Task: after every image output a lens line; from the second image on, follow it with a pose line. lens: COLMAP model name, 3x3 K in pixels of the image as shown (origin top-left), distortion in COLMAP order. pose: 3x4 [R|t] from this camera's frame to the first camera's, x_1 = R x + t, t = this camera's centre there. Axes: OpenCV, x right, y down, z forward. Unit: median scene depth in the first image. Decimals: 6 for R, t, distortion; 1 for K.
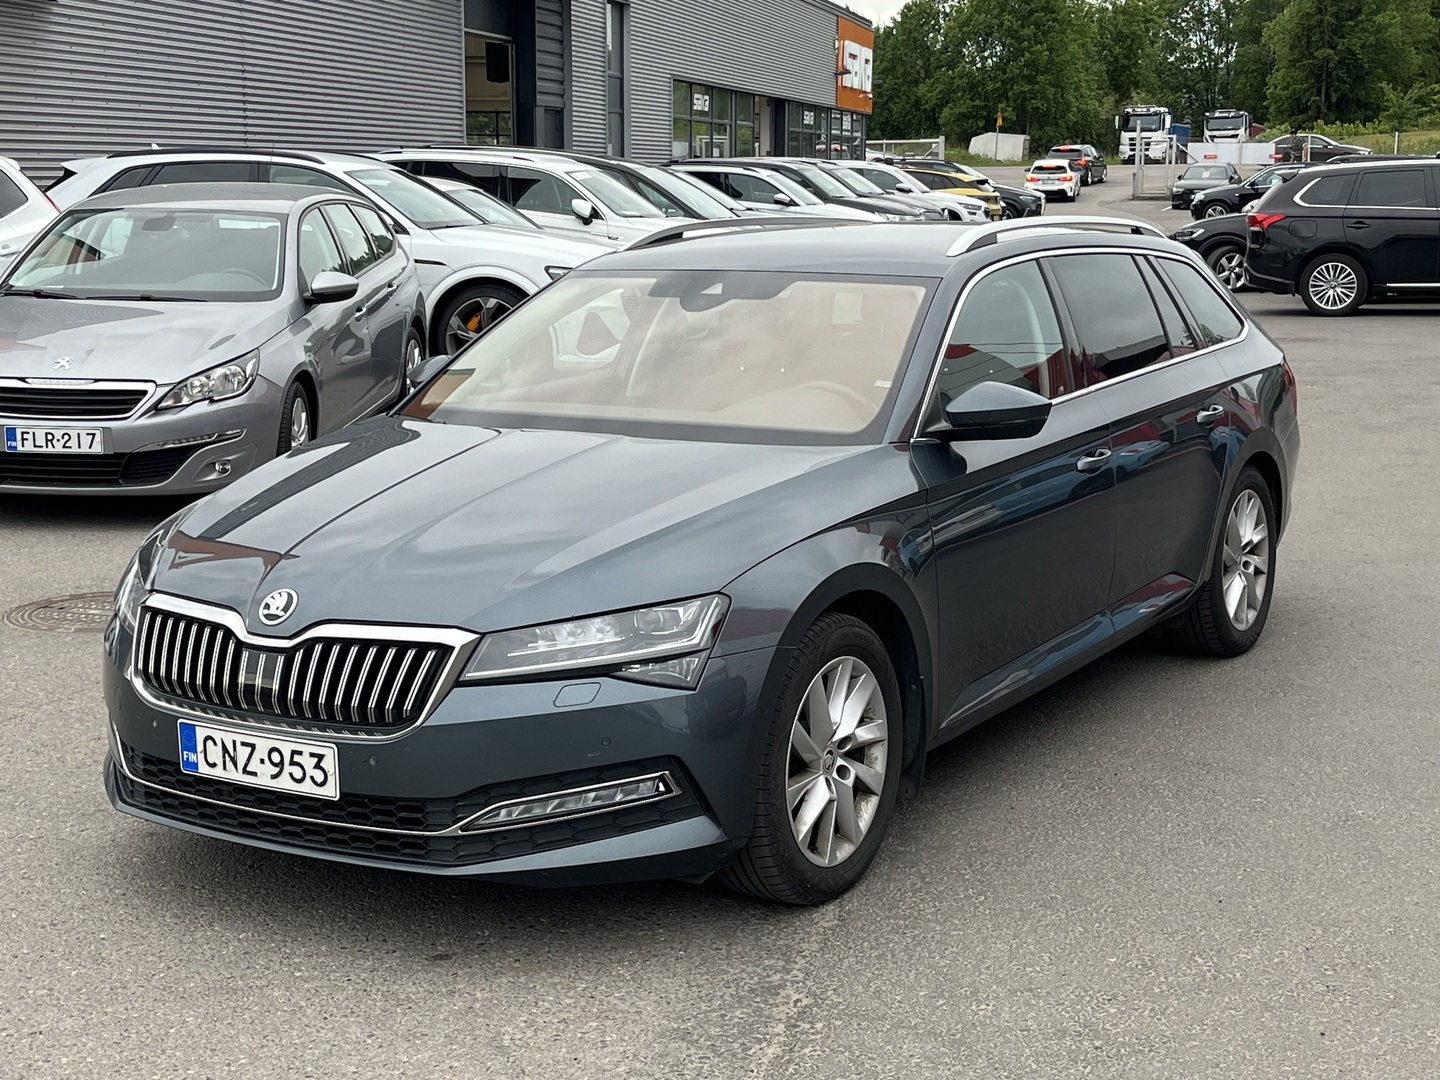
lens RADIAL K [[2112.2, 0, 720.0], [0, 2112.2, 540.0], [0, 0, 1]] dist [0.048560, -0.070650]
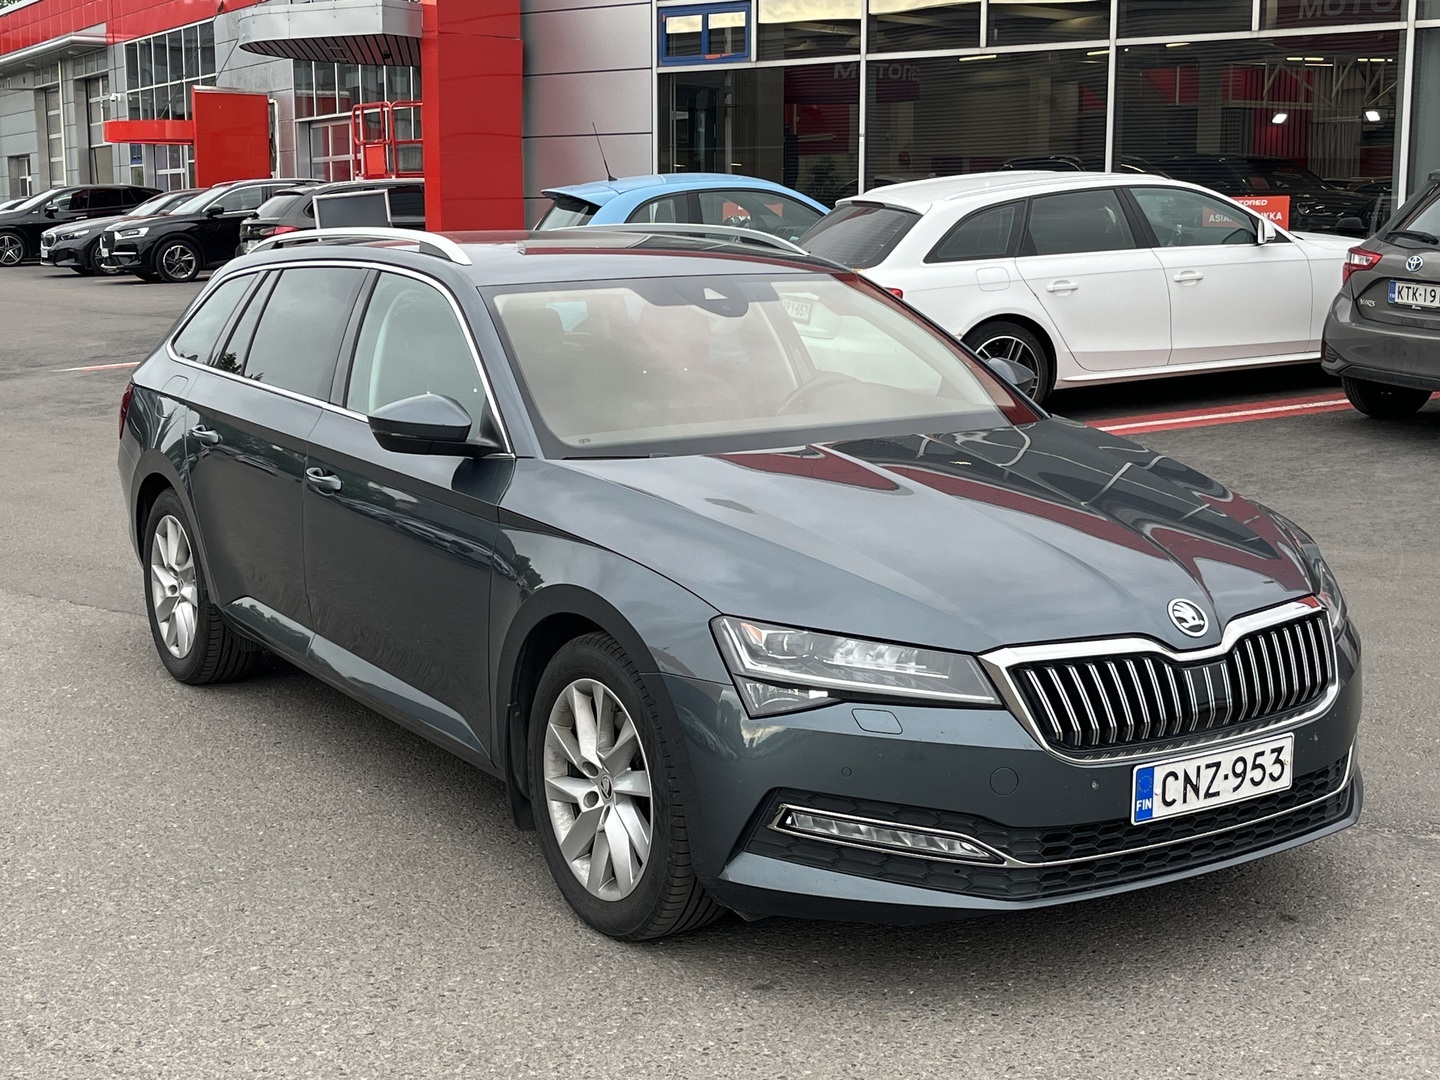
lens RADIAL K [[1983.0, 0, 720.0], [0, 1983.0, 540.0], [0, 0, 1]] dist [0.118673, -0.349306]
pose [[0.437118, -0.146344, 0.887419, -1.088047], [0.156394, 0.984010, 0.085237, -0.111580], [-0.885703, 0.101528, 0.453015, 0.777726]]
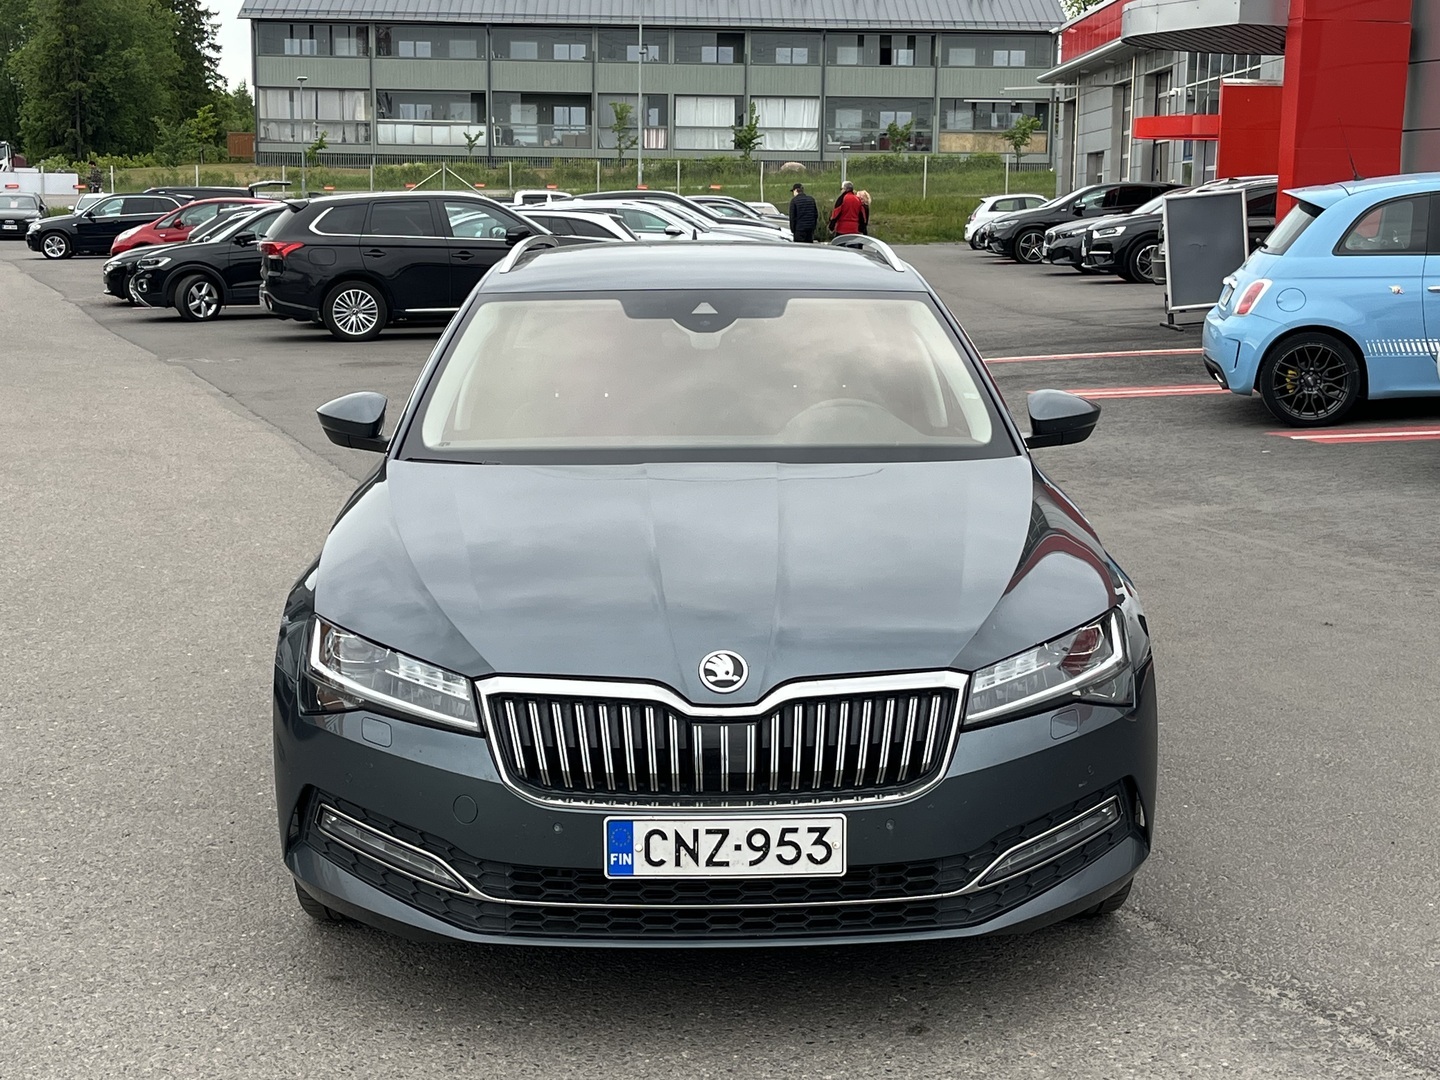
lens RADIAL K [[2081.6, 0, 720.0], [0, 2081.6, 540.0], [0, 0, 1]] dist [0.172568, -0.697151]
pose [[0.843373, -0.079761, 0.531375, -0.668394], [0.086756, 0.996159, 0.011832, -0.033610], [-0.530278, 0.036121, 0.847054, 0.261479]]
